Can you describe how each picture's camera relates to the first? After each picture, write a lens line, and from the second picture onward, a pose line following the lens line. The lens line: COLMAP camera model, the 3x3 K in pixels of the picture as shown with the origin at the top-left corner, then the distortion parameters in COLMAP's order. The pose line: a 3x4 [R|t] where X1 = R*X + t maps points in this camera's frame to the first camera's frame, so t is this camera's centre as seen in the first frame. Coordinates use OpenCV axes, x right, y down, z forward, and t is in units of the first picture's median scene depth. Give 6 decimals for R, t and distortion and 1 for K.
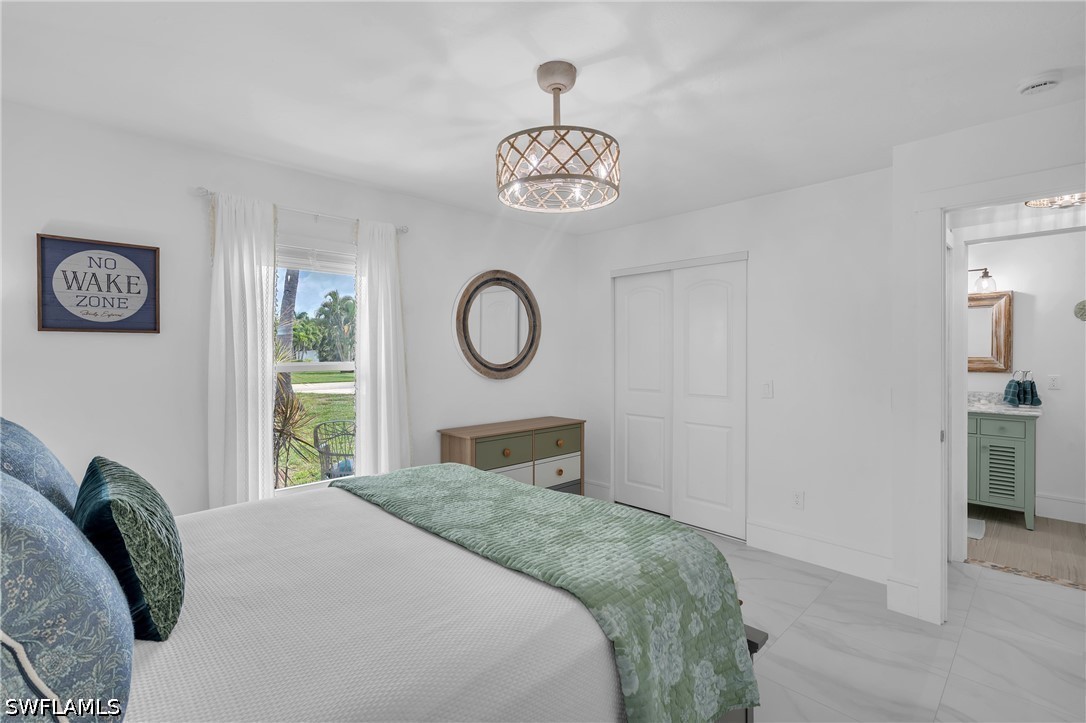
lens RADIAL K [[501.4, 0, 544.2], [0, 501.4, 364.1], [0, 0, 1]] dist [-0.001540, -0.000114]
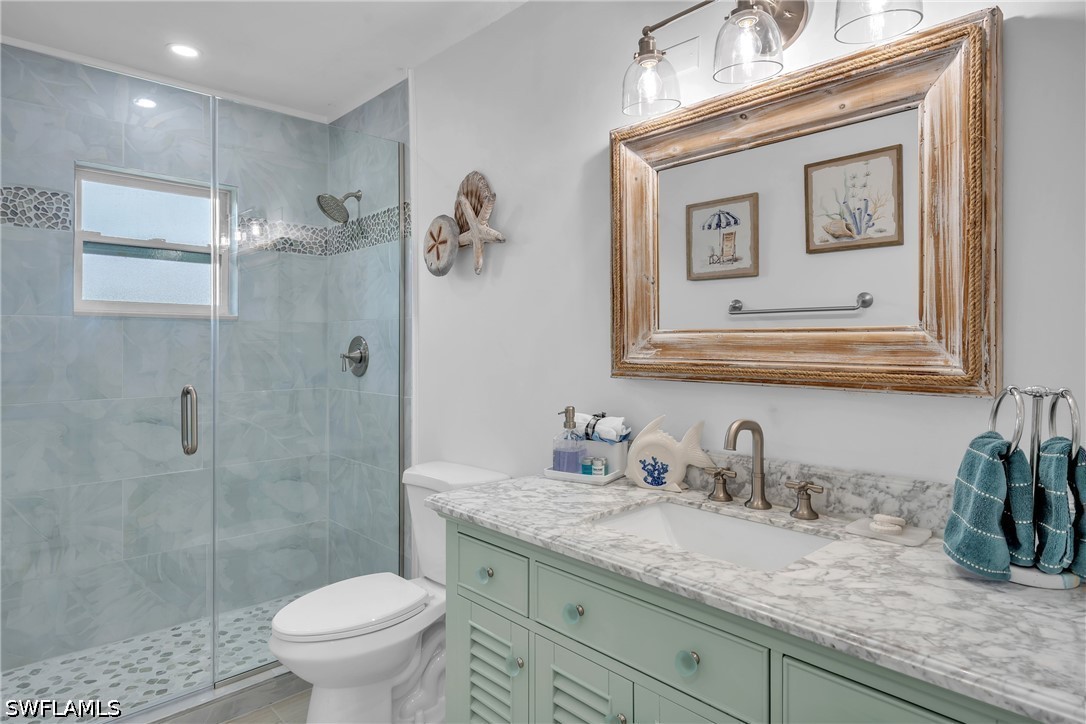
lens RADIAL K [[604.4, 0, 543.0], [0, 604.4, 355.0], [0, 0, 1]] dist [-0.007629, -0.001211]
pose [[0.999675, -0.000642, -0.025476, 0.745606], [0.000534, 0.999991, -0.004217, 0.000871], [0.025479, 0.004202, 0.999667, 0.736780]]
